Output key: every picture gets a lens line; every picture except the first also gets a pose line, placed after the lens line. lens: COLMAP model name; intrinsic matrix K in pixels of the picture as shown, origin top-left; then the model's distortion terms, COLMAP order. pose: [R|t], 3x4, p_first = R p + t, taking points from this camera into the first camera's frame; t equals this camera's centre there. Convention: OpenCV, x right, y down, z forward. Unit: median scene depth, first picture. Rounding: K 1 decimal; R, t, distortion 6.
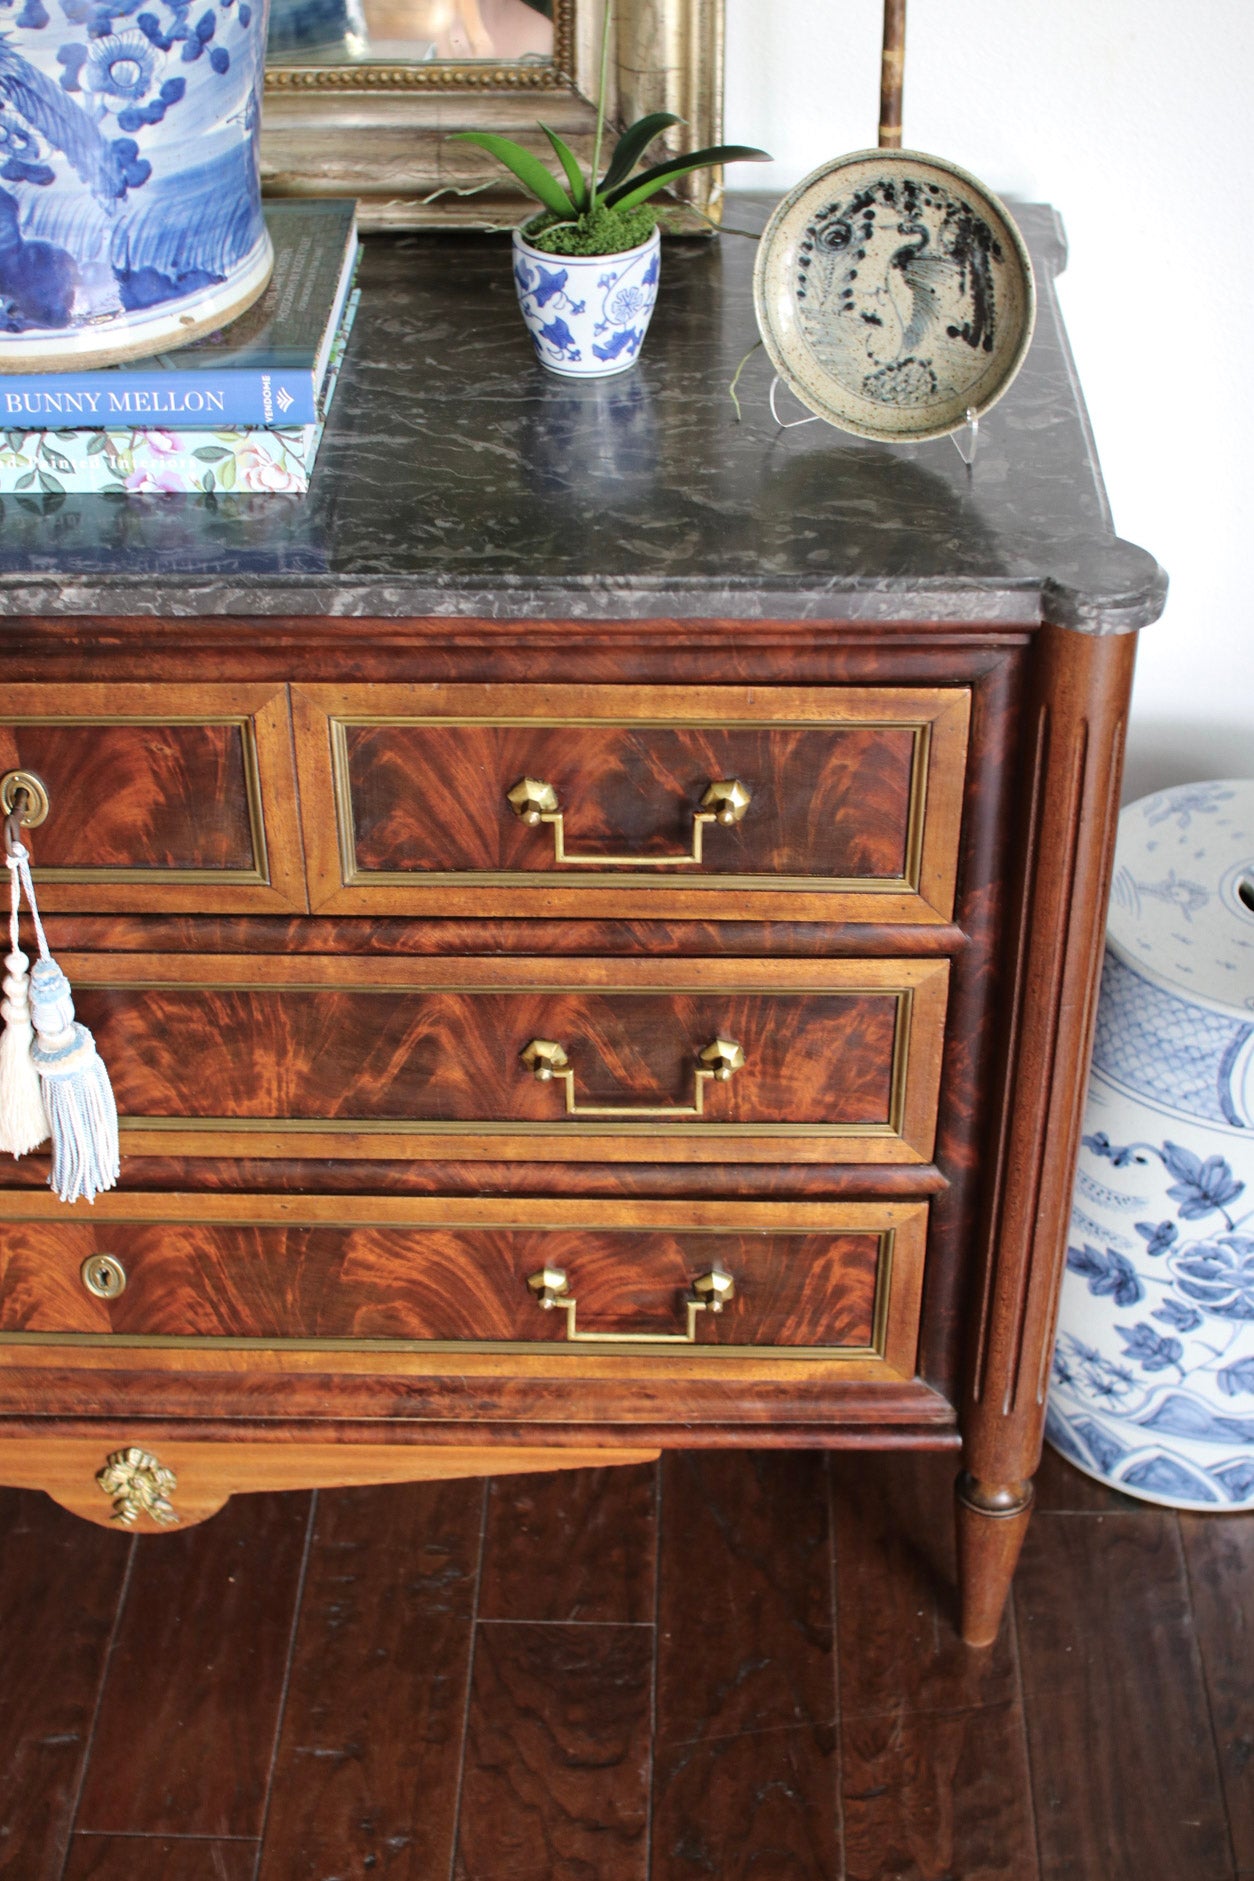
lens RADIAL K [[2668.1, 0, 627.0], [0, 2668.1, 940.5], [0, 0, 1]] dist [-0.172739, 0.186862]
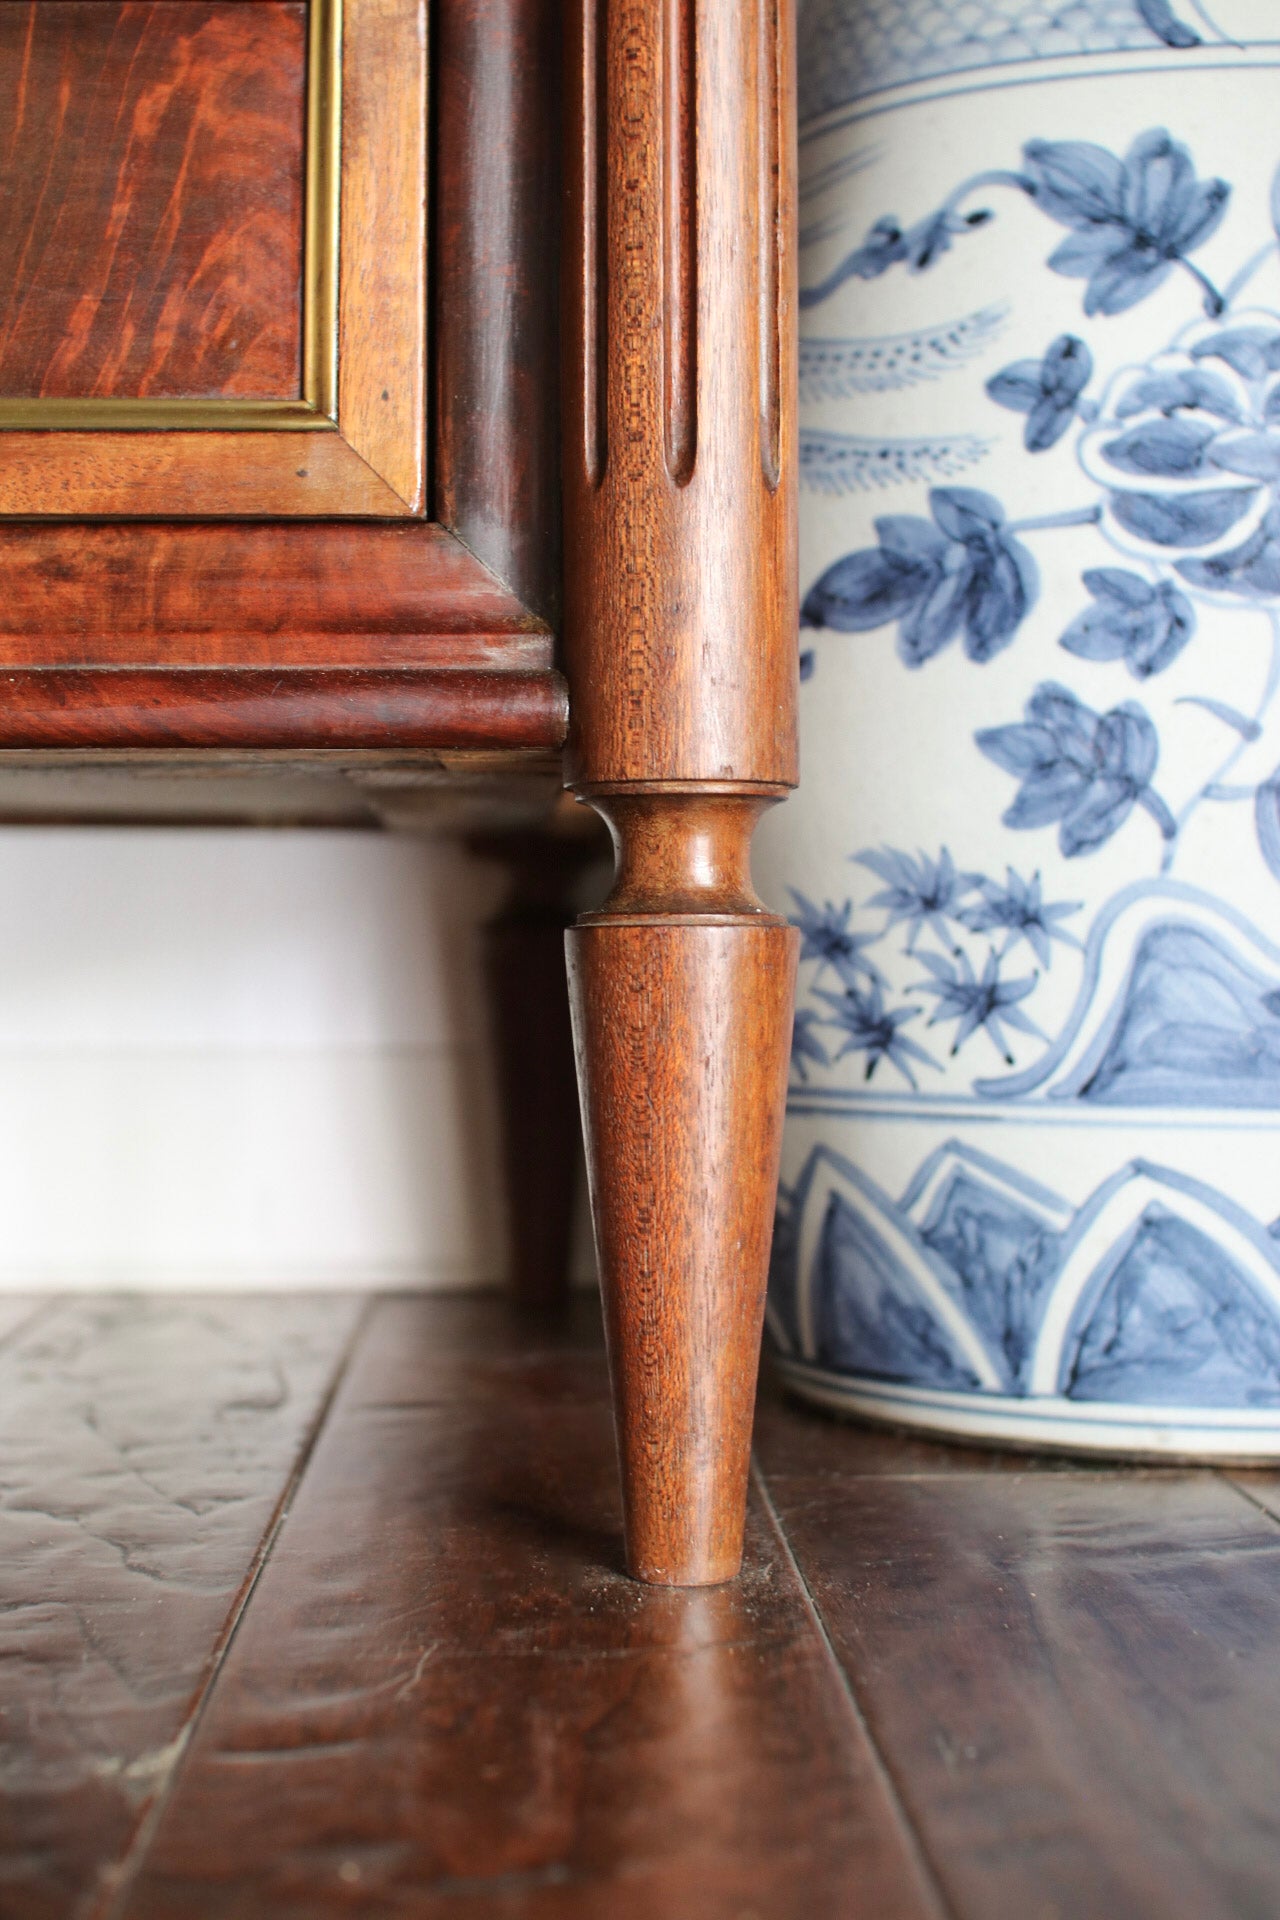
lens RADIAL K [[2683.7, 0, 640.0], [0, 2683.7, 960.0], [0, 0, 1]] dist [-0.177194, 0.207176]
pose [[0.997510, 0.004339, 0.070387, 0.121716], [0.038150, 0.806242, -0.590354, 0.467211], [-0.059310, 0.591570, 0.804070, 0.804609]]
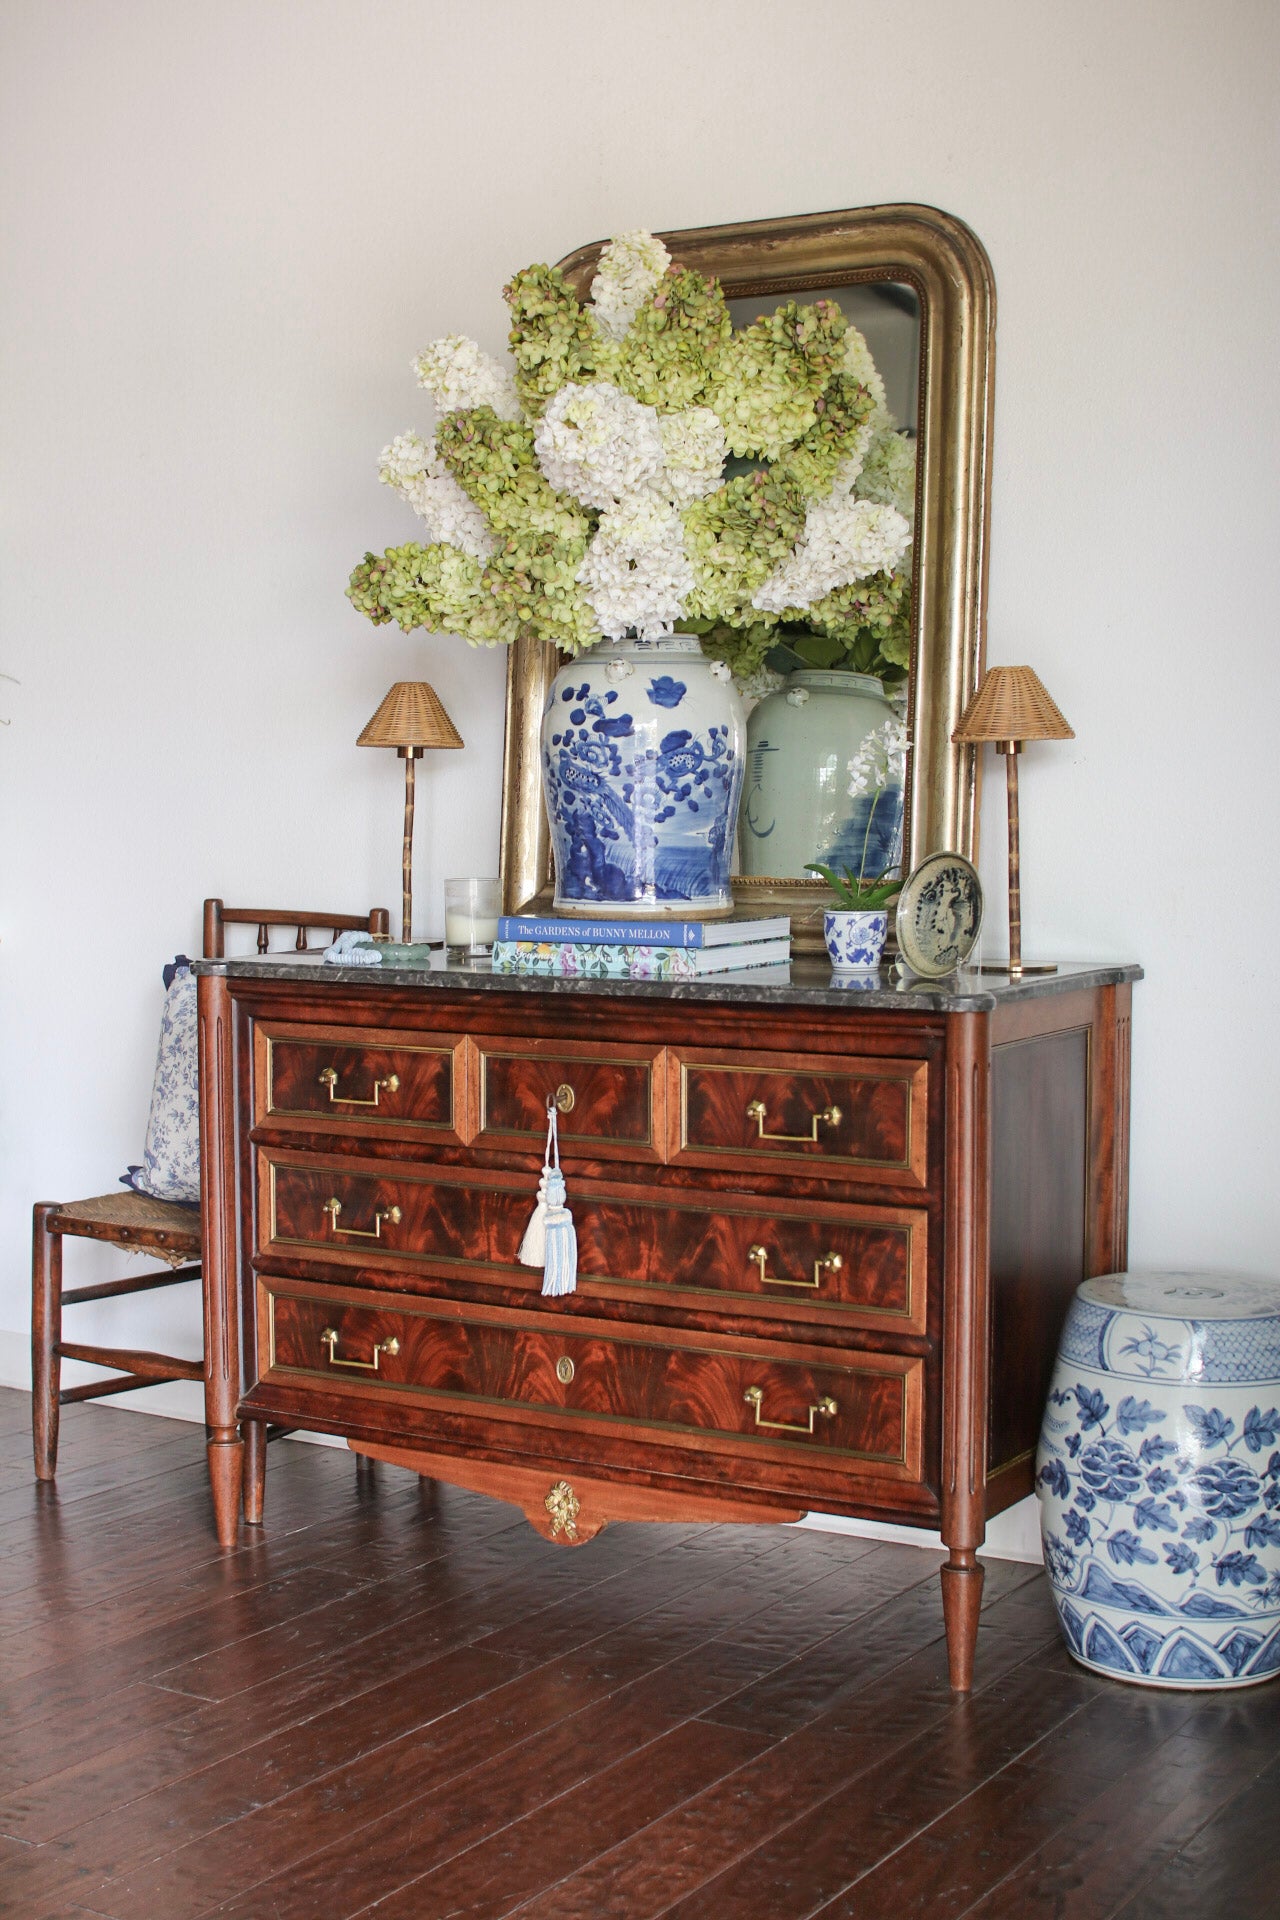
lens RADIAL K [[2683.7, 0, 640.0], [0, 2683.7, 960.0], [0, 0, 1]] dist [-0.177194, 0.207176]
pose [[0.863665, 0.037470, -0.502672, 0.945988], [-0.301667, 0.837354, -0.455890, 0.842846], [0.403832, 0.545376, 0.734496, -0.727633]]
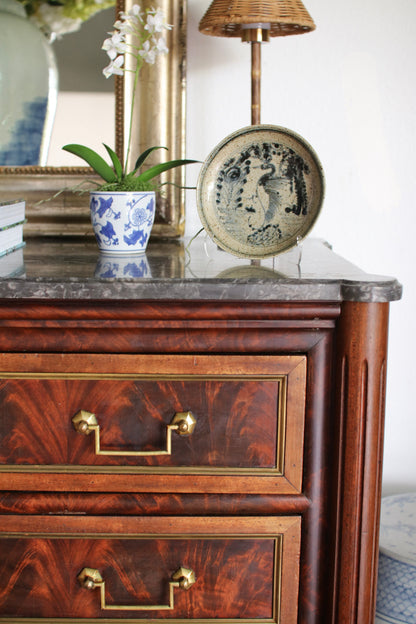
lens RADIAL K [[872.2, 0, 208.0], [0, 872.2, 312.0], [0, 0, 1]] dist [-0.177194, 0.207176]
pose [[0.998876, 0.009098, 0.046519, 0.022655], [0.013337, 0.887815, -0.460006, 0.156236], [-0.045486, 0.460110, 0.886696, 0.367120]]
